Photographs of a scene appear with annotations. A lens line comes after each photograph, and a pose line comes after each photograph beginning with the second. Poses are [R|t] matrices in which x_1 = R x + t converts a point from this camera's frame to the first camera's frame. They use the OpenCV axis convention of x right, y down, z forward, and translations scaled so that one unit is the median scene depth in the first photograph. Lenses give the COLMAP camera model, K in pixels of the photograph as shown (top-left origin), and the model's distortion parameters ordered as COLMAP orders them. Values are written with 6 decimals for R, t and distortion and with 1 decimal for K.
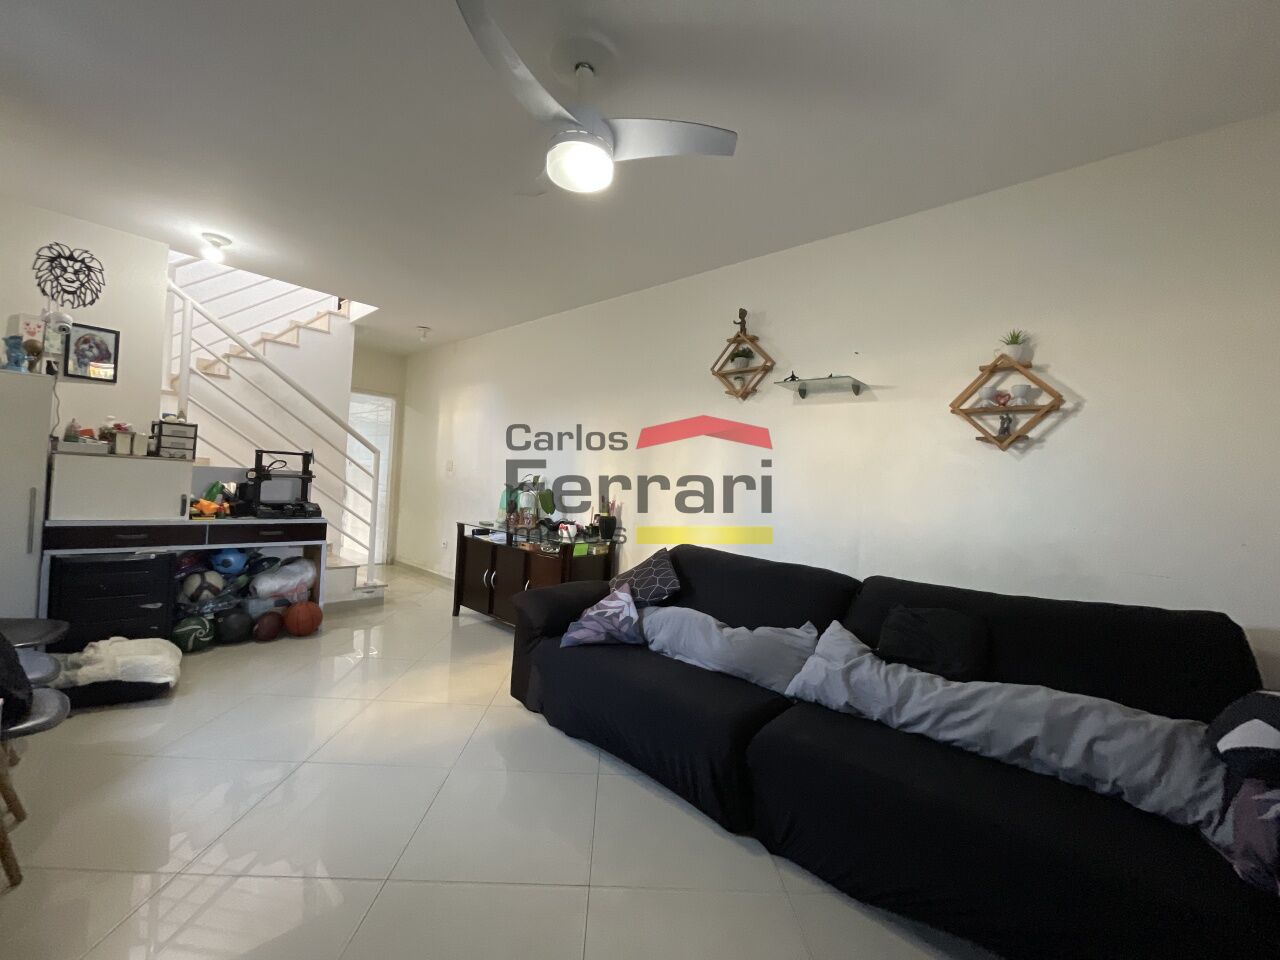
lens RADIAL K [[513.7, 0, 640.0], [0, 513.7, 480.0], [0, 0, 1]] dist [0.006571, -0.000227]
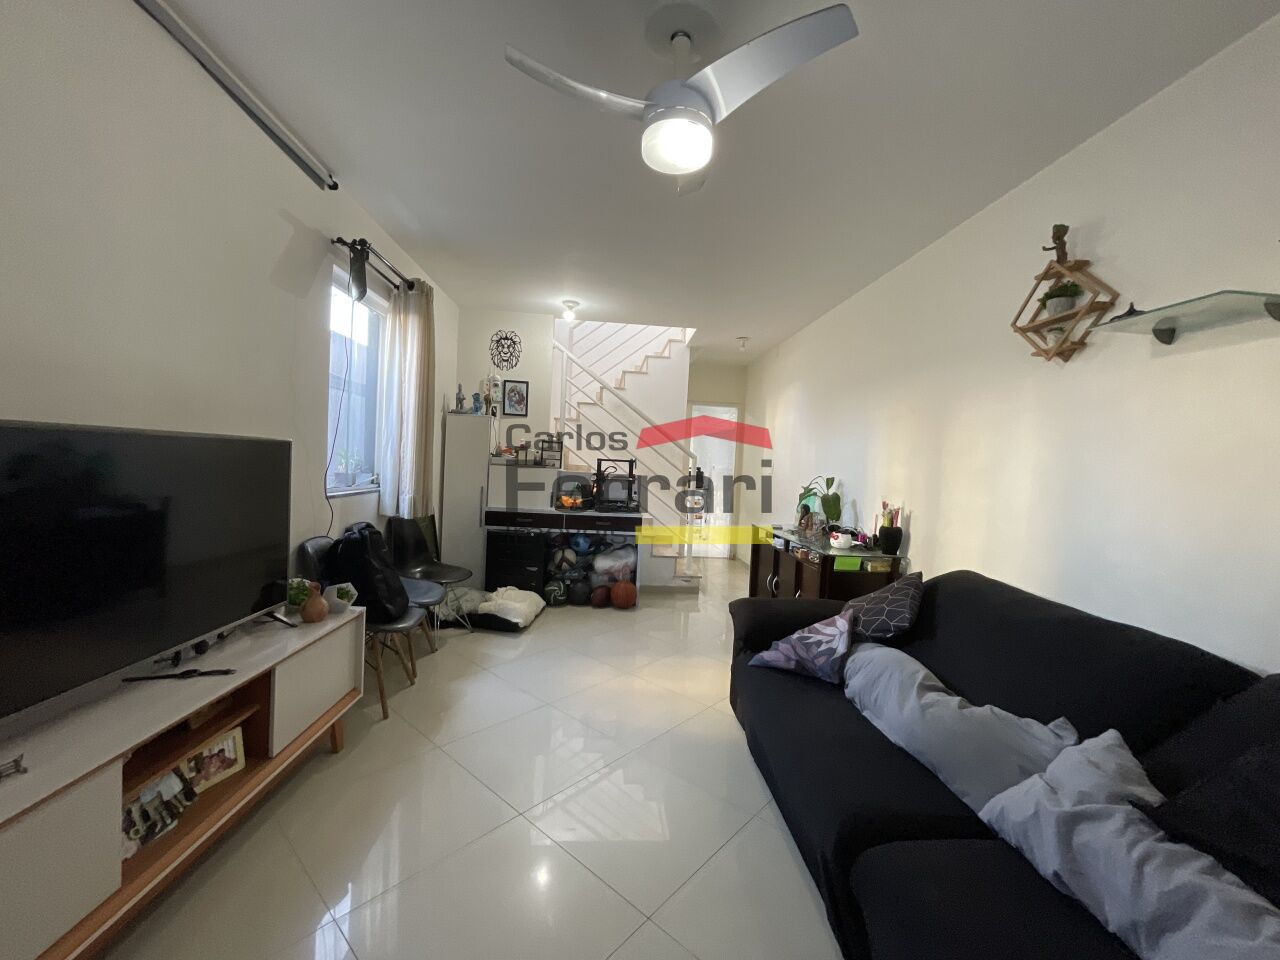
lens RADIAL K [[514.5, 0, 640.0], [0, 514.5, 480.0], [0, 0, 1]] dist [-0.000012, 0.000599]
pose [[0.735354, -0.000070, -0.677684, 0.248994], [-0.003472, 0.999986, -0.003871, 0.000233], [0.677675, 0.005199, 0.735343, 0.147076]]
